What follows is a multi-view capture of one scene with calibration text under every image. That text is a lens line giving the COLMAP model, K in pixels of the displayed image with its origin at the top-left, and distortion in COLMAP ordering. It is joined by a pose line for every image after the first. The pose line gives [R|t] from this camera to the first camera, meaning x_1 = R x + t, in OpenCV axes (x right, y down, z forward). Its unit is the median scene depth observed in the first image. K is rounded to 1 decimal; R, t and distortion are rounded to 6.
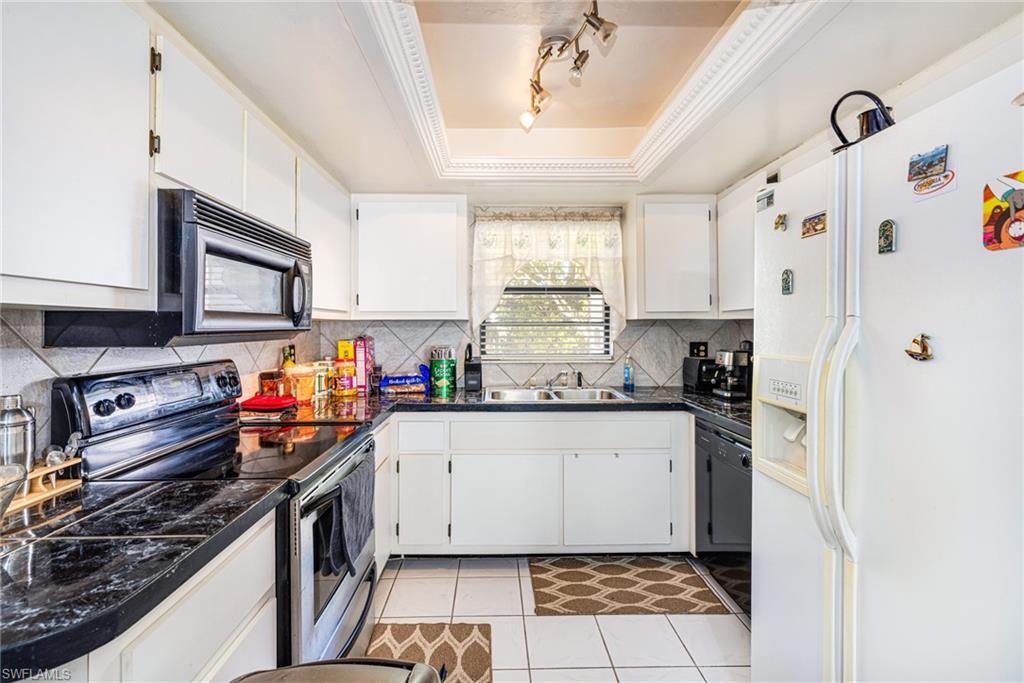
lens RADIAL K [[451.6, 0, 508.7], [0, 451.6, 327.1], [0, 0, 1]] dist [-0.000927, 0.000999]
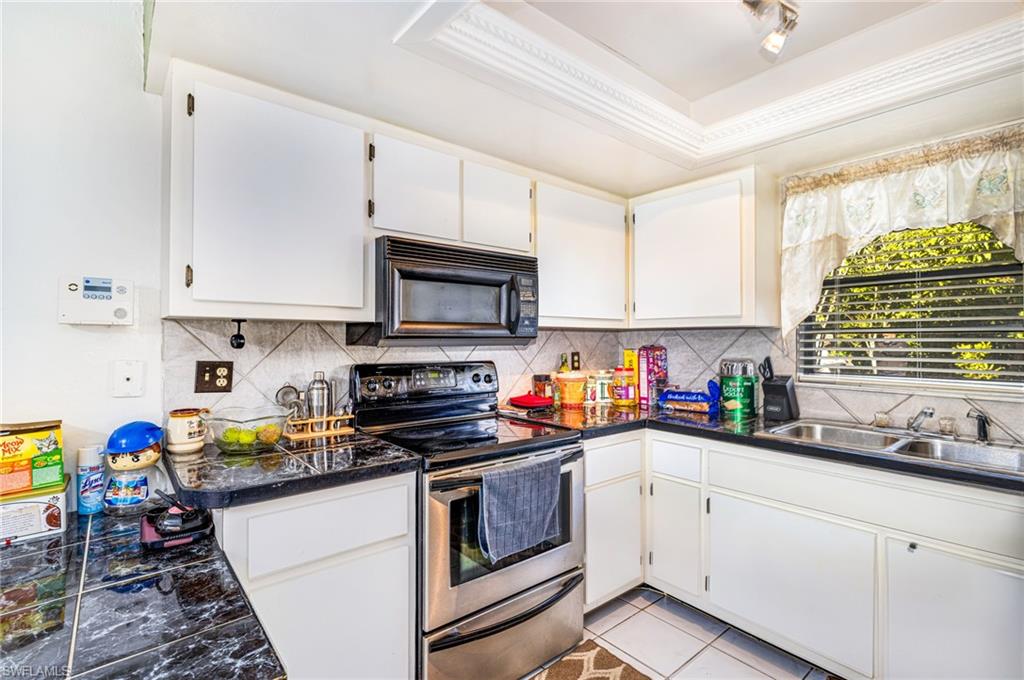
lens RADIAL K [[472.8, 0, 511.0], [0, 472.8, 337.1], [0, 0, 1]] dist [0.000956, 0.000347]
pose [[0.614719, 0.002774, -0.788741, 0.287106], [-0.006244, 0.999980, -0.001349, 0.005375], [0.788721, 0.005754, 0.614724, 0.166246]]
